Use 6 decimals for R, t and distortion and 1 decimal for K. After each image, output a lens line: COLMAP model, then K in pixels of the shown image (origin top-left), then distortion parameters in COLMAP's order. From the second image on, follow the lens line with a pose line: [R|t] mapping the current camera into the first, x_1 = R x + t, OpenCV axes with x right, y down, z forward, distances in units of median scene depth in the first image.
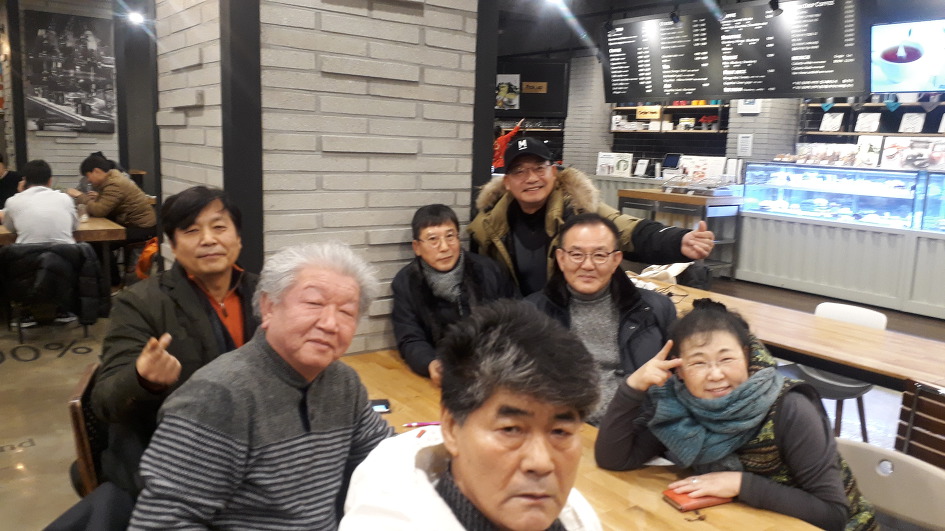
lens RADIAL K [[778.2, 0, 468.1], [0, 778.2, 265.9], [0, 0, 1]] dist [-0.001995, -0.065461]
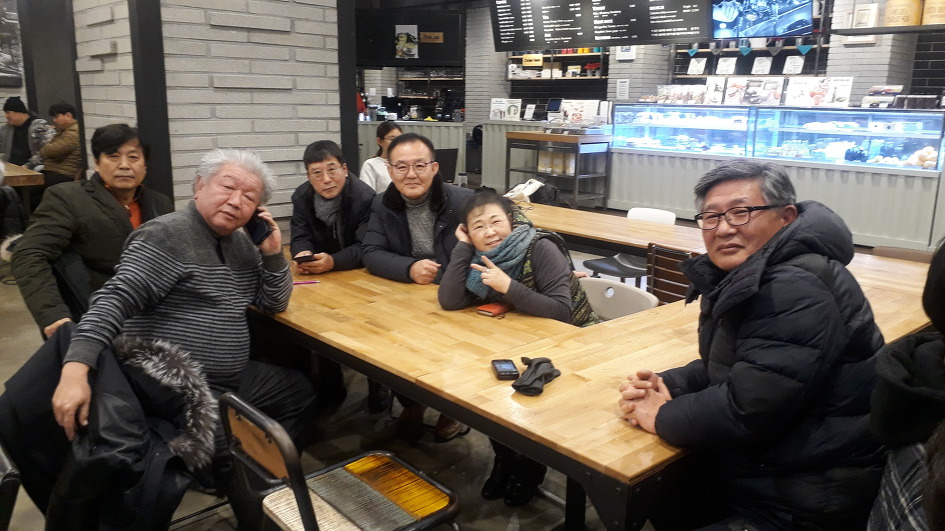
lens RADIAL K [[778.2, 0, 468.3], [0, 778.2, 273.4], [0, 0, 1]] dist [-0.001995, -0.065461]
pose [[0.994533, -0.037717, 0.097369, 0.033011], [0.031064, 0.997135, 0.068970, 0.029635], [-0.099691, -0.065568, 0.992856, -0.118842]]
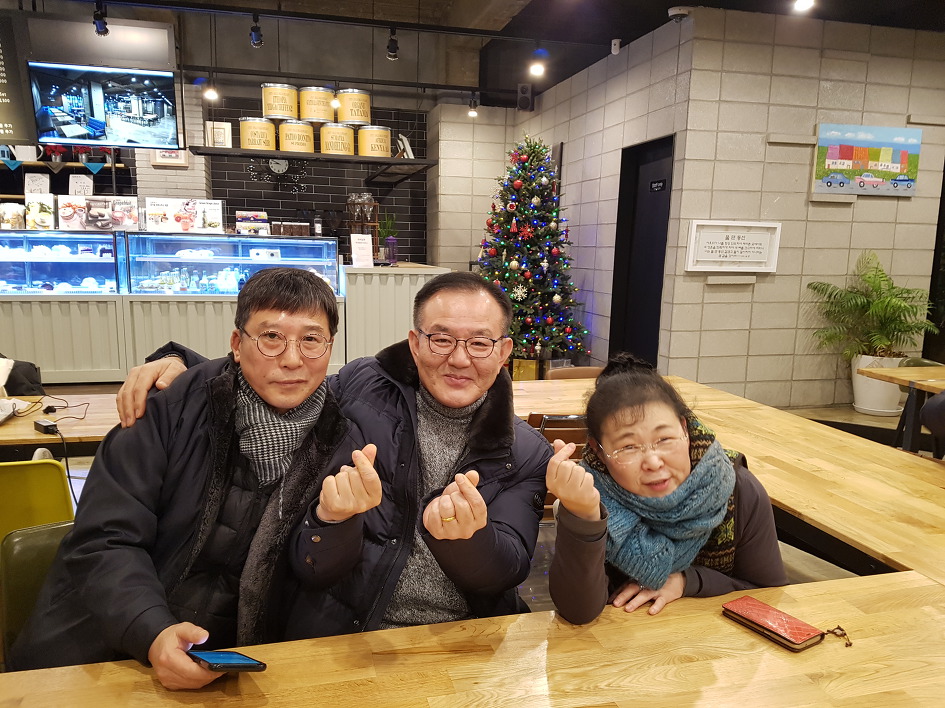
lens RADIAL K [[713.1, 0, 466.4], [0, 713.1, 374.2], [0, 0, 1]] dist [0.109777, -0.155492]
pose [[0.351564, -0.186111, 0.917478, -0.095763], [0.141793, 0.979319, 0.144322, -0.017701], [-0.925363, 0.079353, 0.370683, 0.255199]]
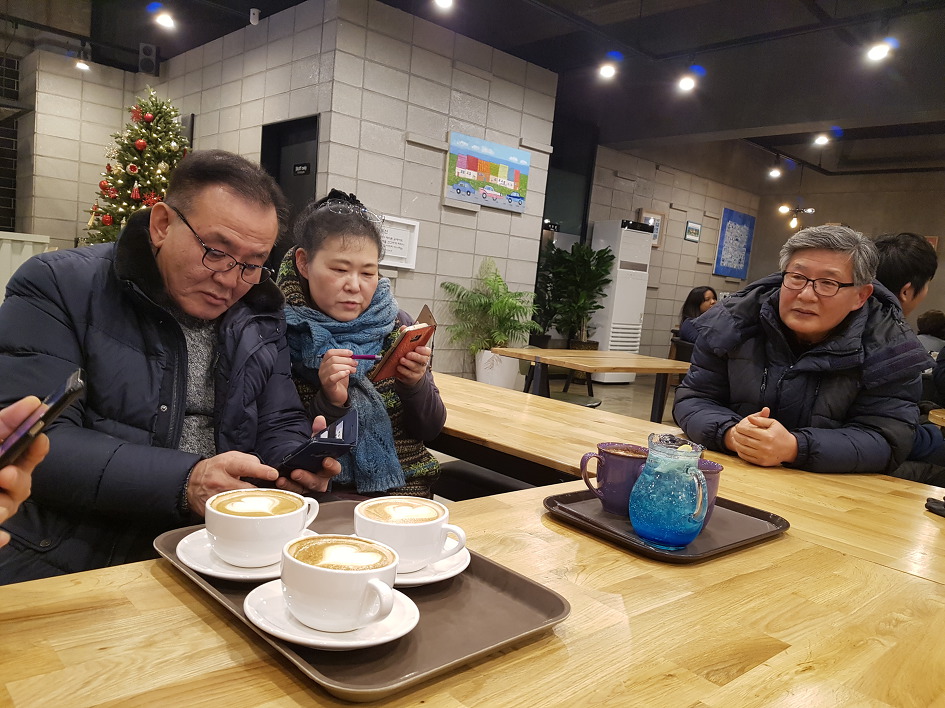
lens RADIAL K [[713.1, 0, 460.6], [0, 713.1, 380.9], [0, 0, 1]] dist [0.109777, -0.155492]
pose [[-0.128338, -0.161324, 0.978521, -0.060572], [0.059347, 0.983663, 0.169955, 0.020399], [-0.989953, 0.079884, -0.116667, 0.277009]]
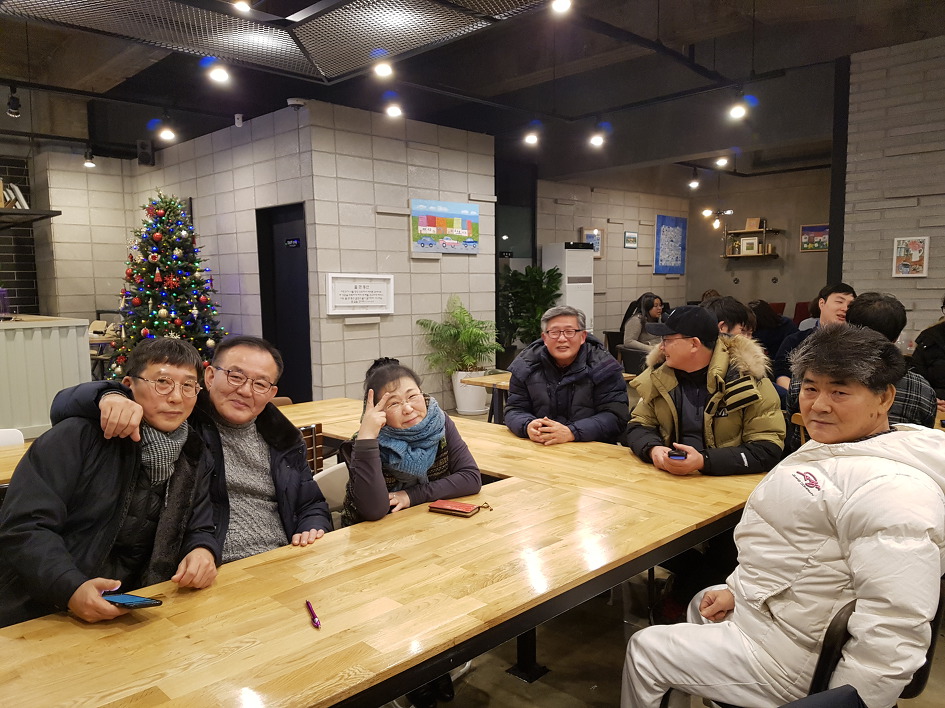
lens RADIAL K [[713.1, 0, 470.9], [0, 713.1, 373.2], [0, 0, 1]] dist [0.109777, -0.155492]
pose [[-0.178997, -0.139889, 0.973854, -0.211361], [0.159108, 0.972695, 0.168967, -0.031389], [-0.970899, 0.185192, -0.151852, 0.284429]]
